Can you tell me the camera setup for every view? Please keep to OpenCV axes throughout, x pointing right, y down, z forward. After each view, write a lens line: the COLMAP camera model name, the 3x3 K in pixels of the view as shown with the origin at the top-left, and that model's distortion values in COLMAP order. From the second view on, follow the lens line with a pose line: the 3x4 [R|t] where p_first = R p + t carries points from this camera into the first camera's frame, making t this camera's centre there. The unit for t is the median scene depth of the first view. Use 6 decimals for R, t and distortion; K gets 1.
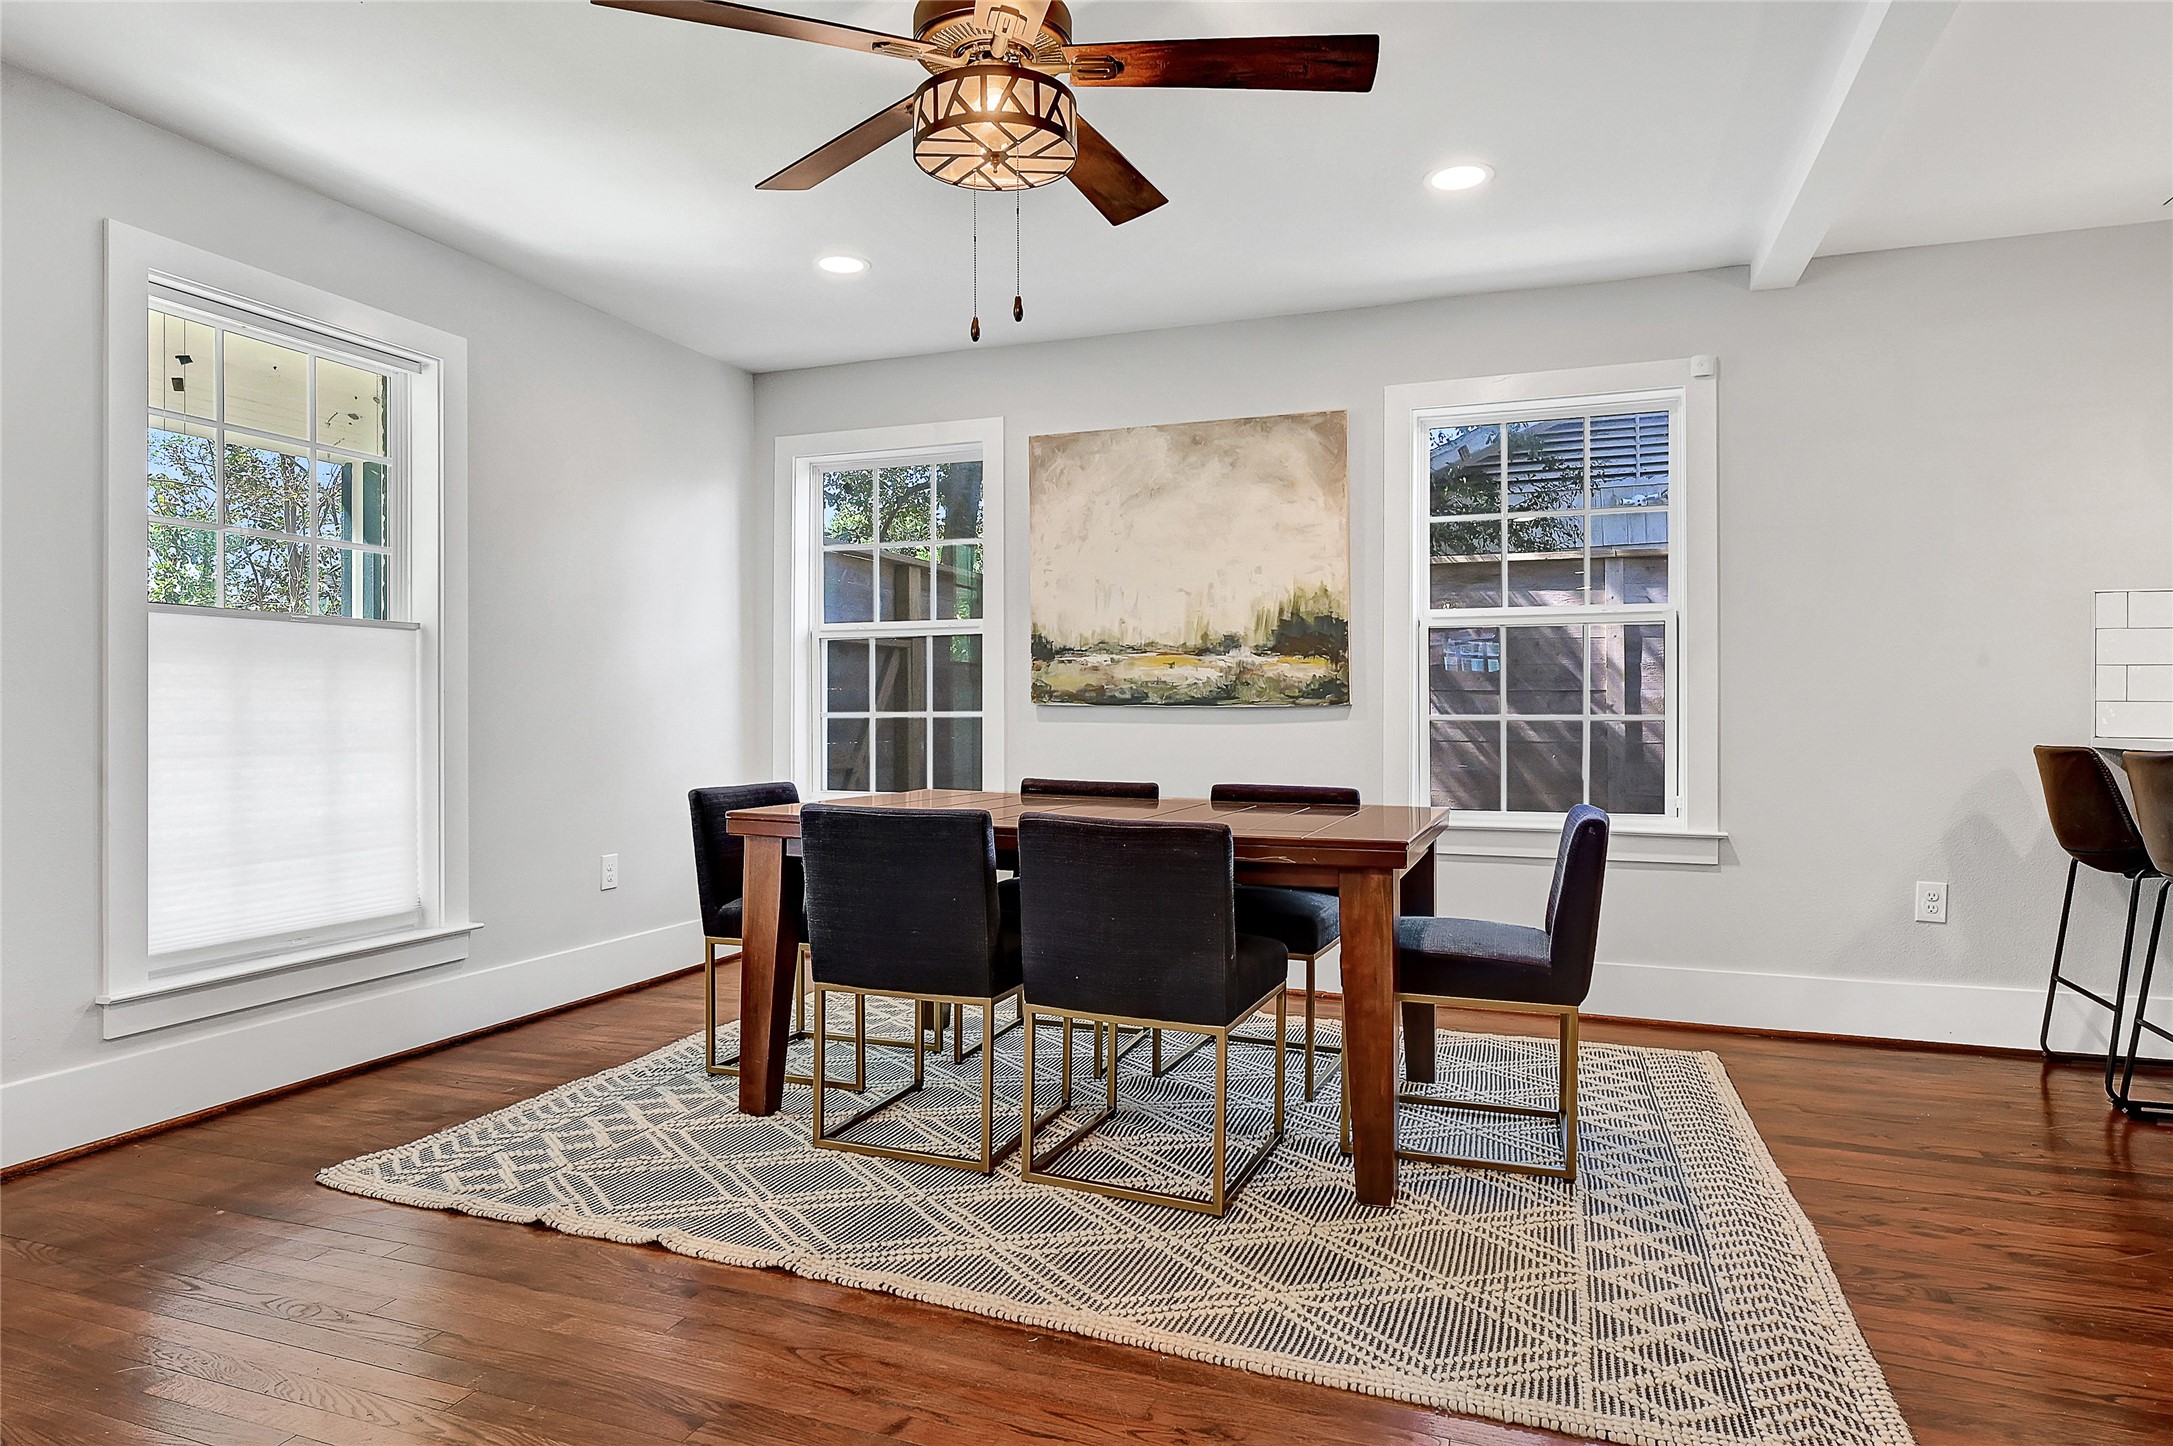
lens RADIAL K [[1141.8, 0, 1086.5], [0, 1141.8, 723.0], [0, 0, 1]] dist [0.001272, 0.000388]
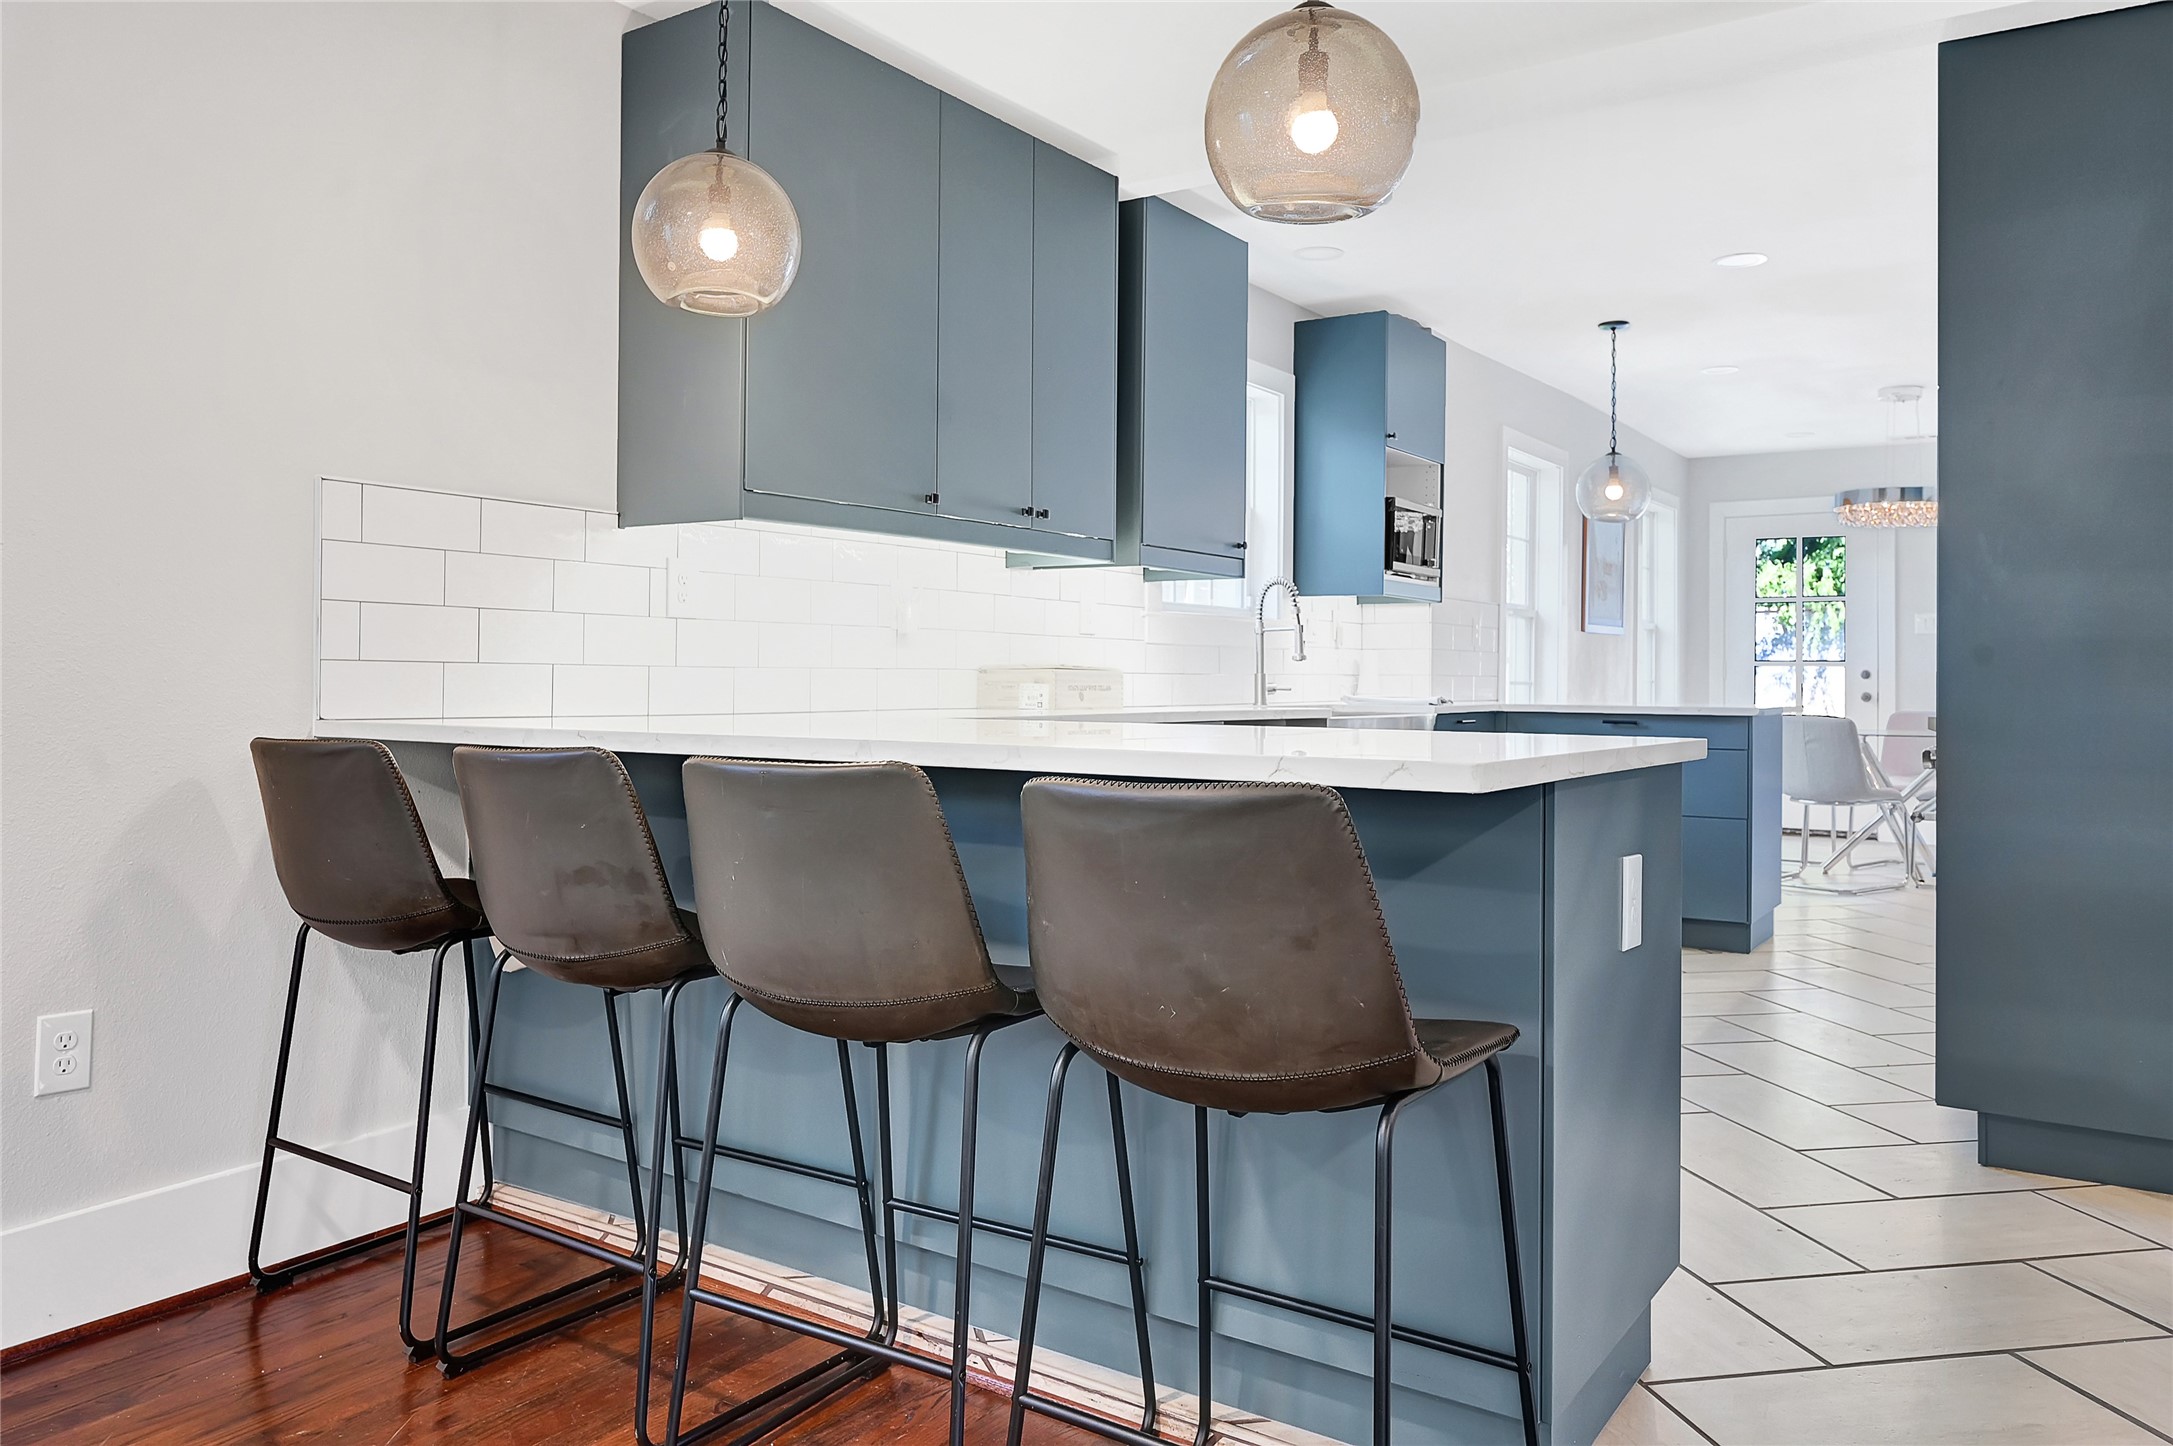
lens RADIAL K [[1526.5, 0, 1086.5], [0, 1526.5, 723.0], [0, 0, 1]] dist [-0.004638, -0.002526]
pose [[0.221432, -0.015928, 0.975046, 0.180059], [0.001163, 0.999870, 0.016070, 0.000515], [-0.975175, -0.002425, 0.221422, 0.398948]]
